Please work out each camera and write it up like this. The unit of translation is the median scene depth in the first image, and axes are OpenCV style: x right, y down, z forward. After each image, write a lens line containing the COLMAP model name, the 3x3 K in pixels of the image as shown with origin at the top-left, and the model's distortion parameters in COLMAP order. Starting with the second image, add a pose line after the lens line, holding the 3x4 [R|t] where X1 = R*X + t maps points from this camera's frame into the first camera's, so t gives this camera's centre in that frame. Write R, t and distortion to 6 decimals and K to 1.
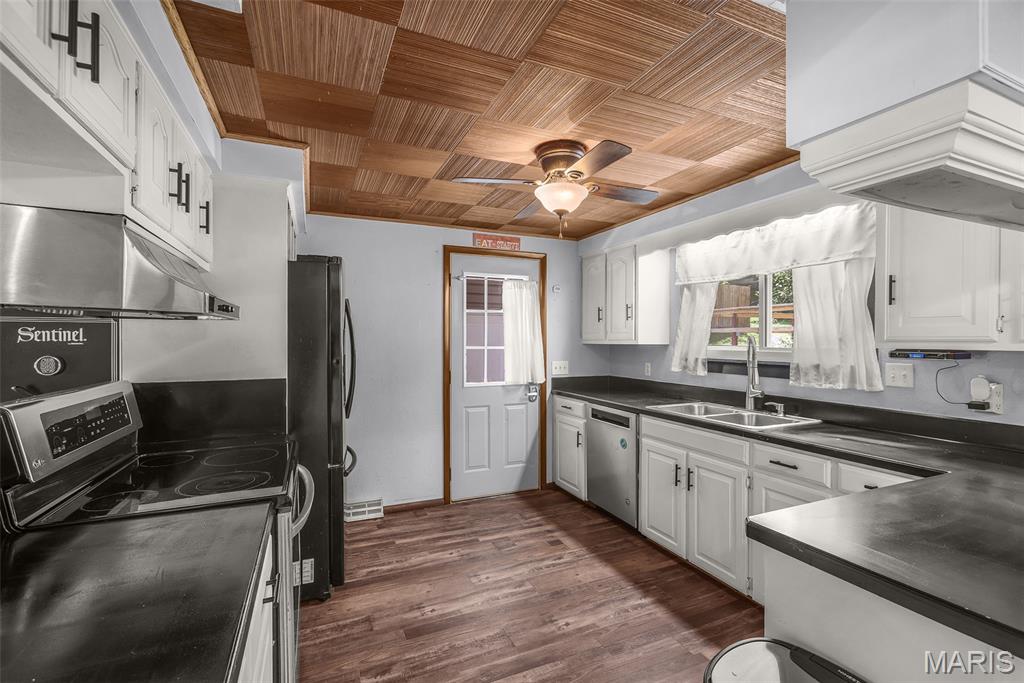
lens RADIAL K [[458.1, 0, 512.4], [0, 458.1, 340.1], [0, 0, 1]] dist [-0.008990, 0.005449]
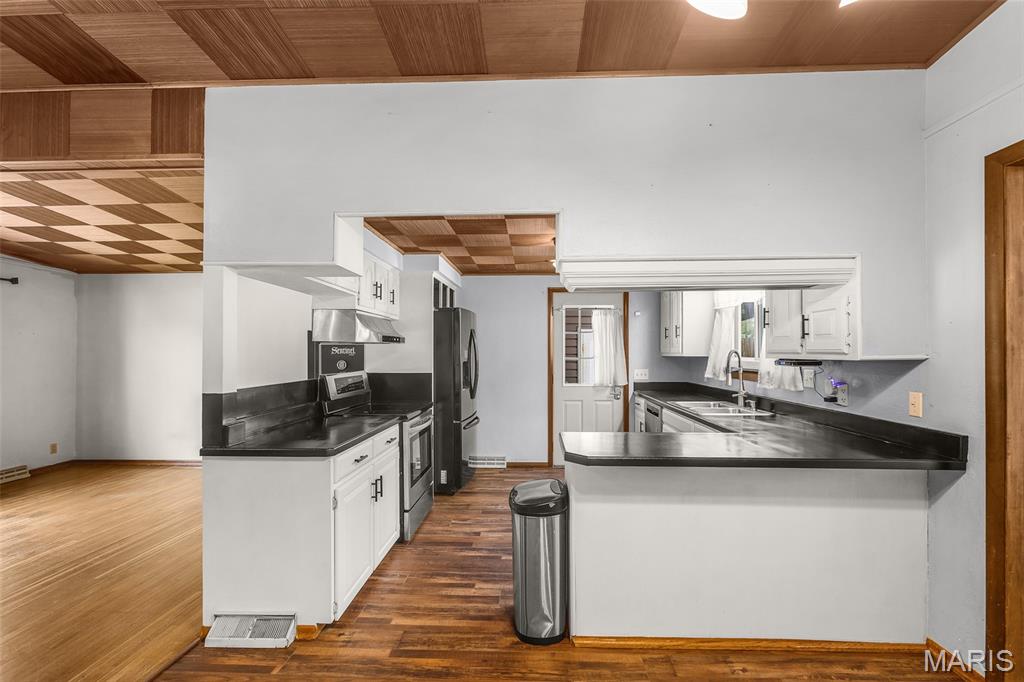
lens RADIAL K [[458.1, 0, 518.6], [0, 458.1, 346.3], [0, 0, 1]] dist [-0.008990, 0.005449]
pose [[0.898288, -0.007763, -0.439338, 0.495480], [0.000550, 0.999863, -0.016542, 0.003087], [0.439406, 0.014618, 0.898170, -0.420139]]
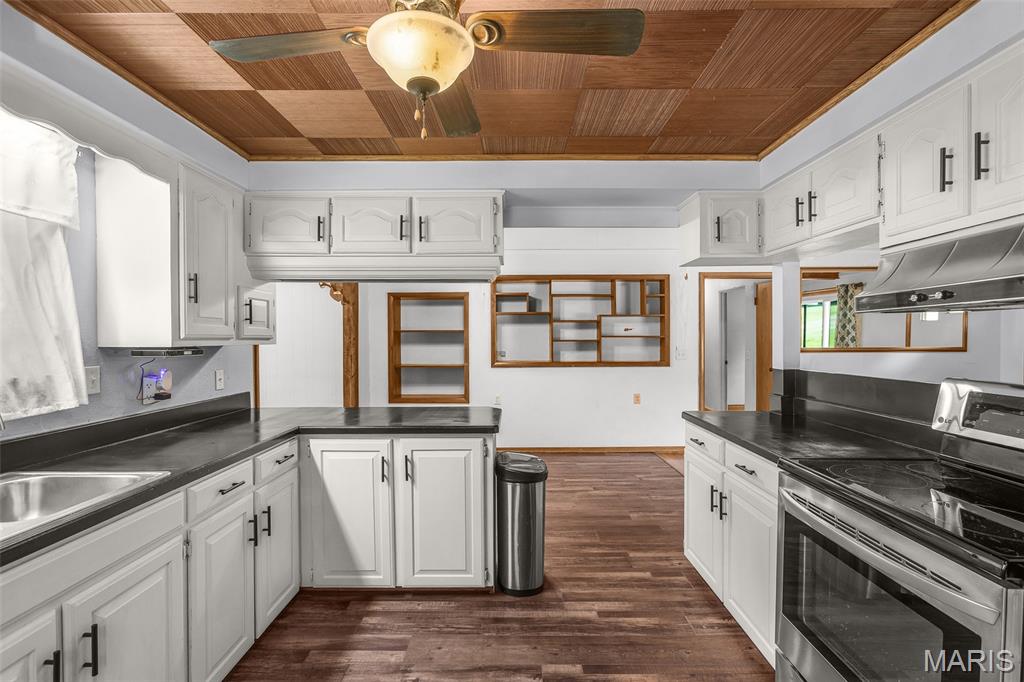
lens RADIAL K [[458.1, 0, 516.3], [0, 458.1, 340.5], [0, 0, 1]] dist [-0.008990, 0.005449]
pose [[-0.914278, -0.000798, 0.405086, -0.147392], [0.003529, 0.999944, 0.009935, -0.001089], [-0.405072, 0.010513, -0.914224, 1.060177]]
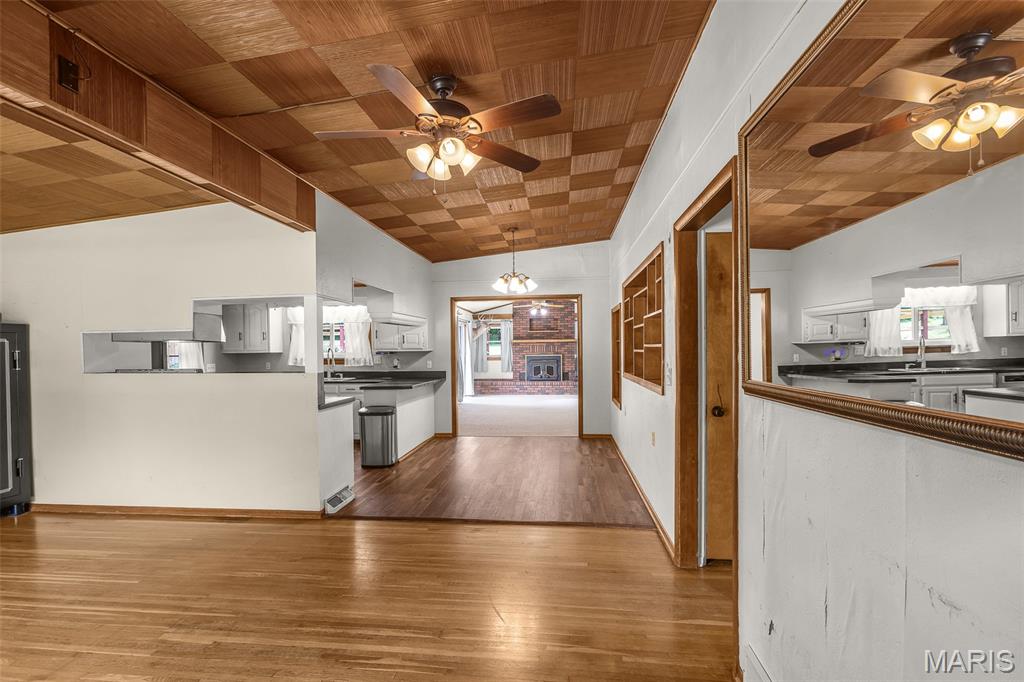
lens RADIAL K [[458.1, 0, 513.3], [0, 458.1, 355.4], [0, 0, 1]] dist [-0.008990, 0.005449]
pose [[0.498483, -0.019330, 0.866684, -1.066359], [0.012542, 0.999808, 0.015085, 0.005395], [-0.866809, 0.003351, 0.498629, -1.042690]]
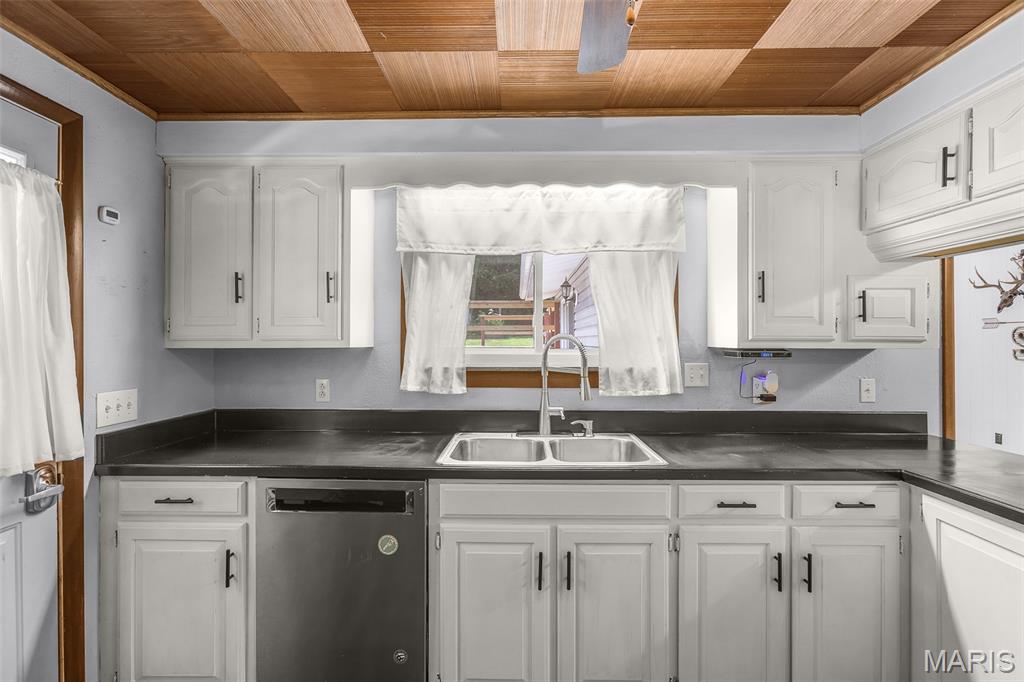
lens RADIAL K [[458.1, 0, 509.2], [0, 458.1, 338.1], [0, 0, 1]] dist [-0.008990, 0.005449]
pose [[0.419813, 0.002820, 0.907606, -0.166386], [0.001468, 0.999992, -0.003786, 0.000173], [-0.907609, 0.002922, 0.419806, 0.700864]]
